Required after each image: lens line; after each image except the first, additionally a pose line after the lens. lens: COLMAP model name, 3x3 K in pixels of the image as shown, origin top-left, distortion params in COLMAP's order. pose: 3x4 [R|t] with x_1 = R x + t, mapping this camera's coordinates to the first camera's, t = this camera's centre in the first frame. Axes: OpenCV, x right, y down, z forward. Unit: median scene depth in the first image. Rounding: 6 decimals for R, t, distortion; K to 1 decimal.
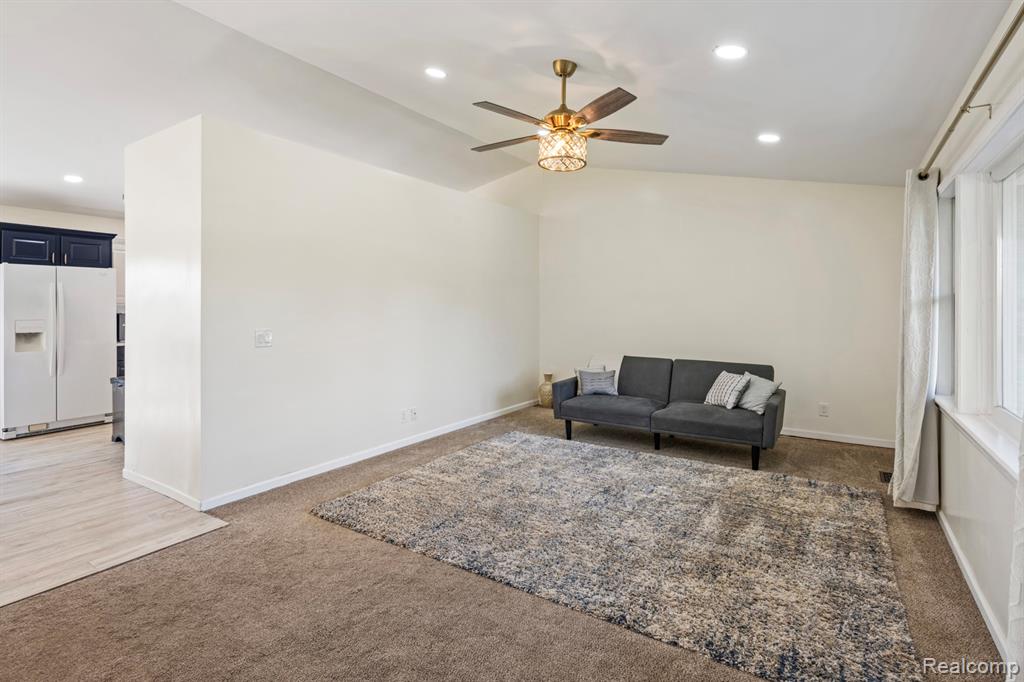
lens RADIAL K [[500.5, 0, 510.7], [0, 500.5, 308.9], [0, 0, 1]] dist [-0.005810, 0.001633]
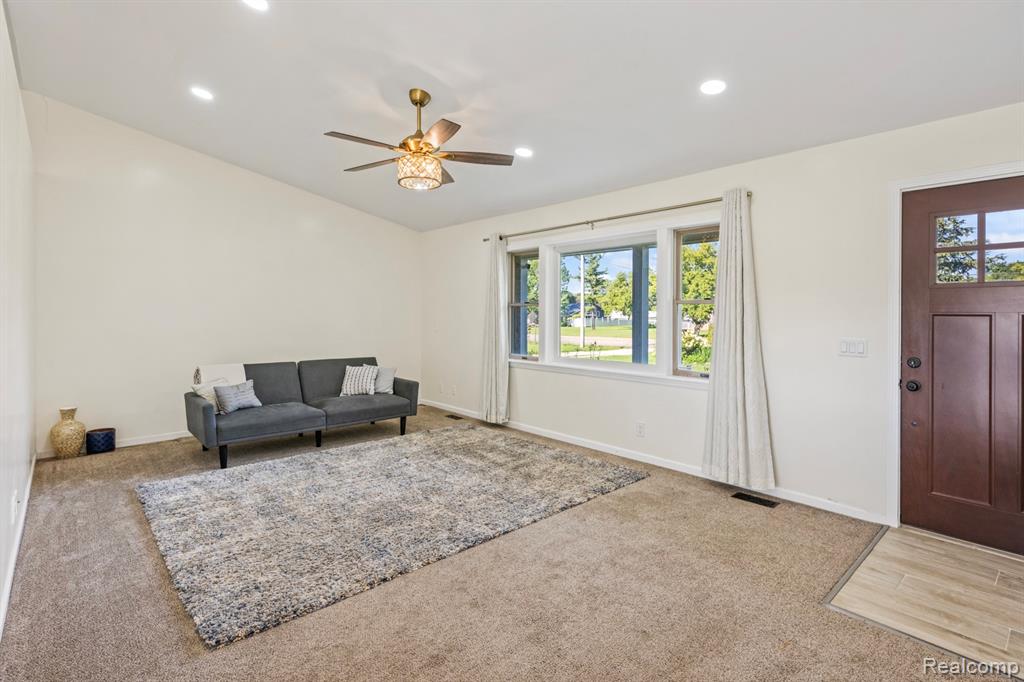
lens RADIAL K [[500.5, 0, 513.0], [0, 500.5, 315.8], [0, 0, 1]] dist [-0.005810, 0.001633]
pose [[0.257339, -0.012032, 0.966246, -0.934169], [0.003966, 0.999927, 0.011396, -0.005599], [-0.966313, 0.000899, 0.257368, 0.510025]]
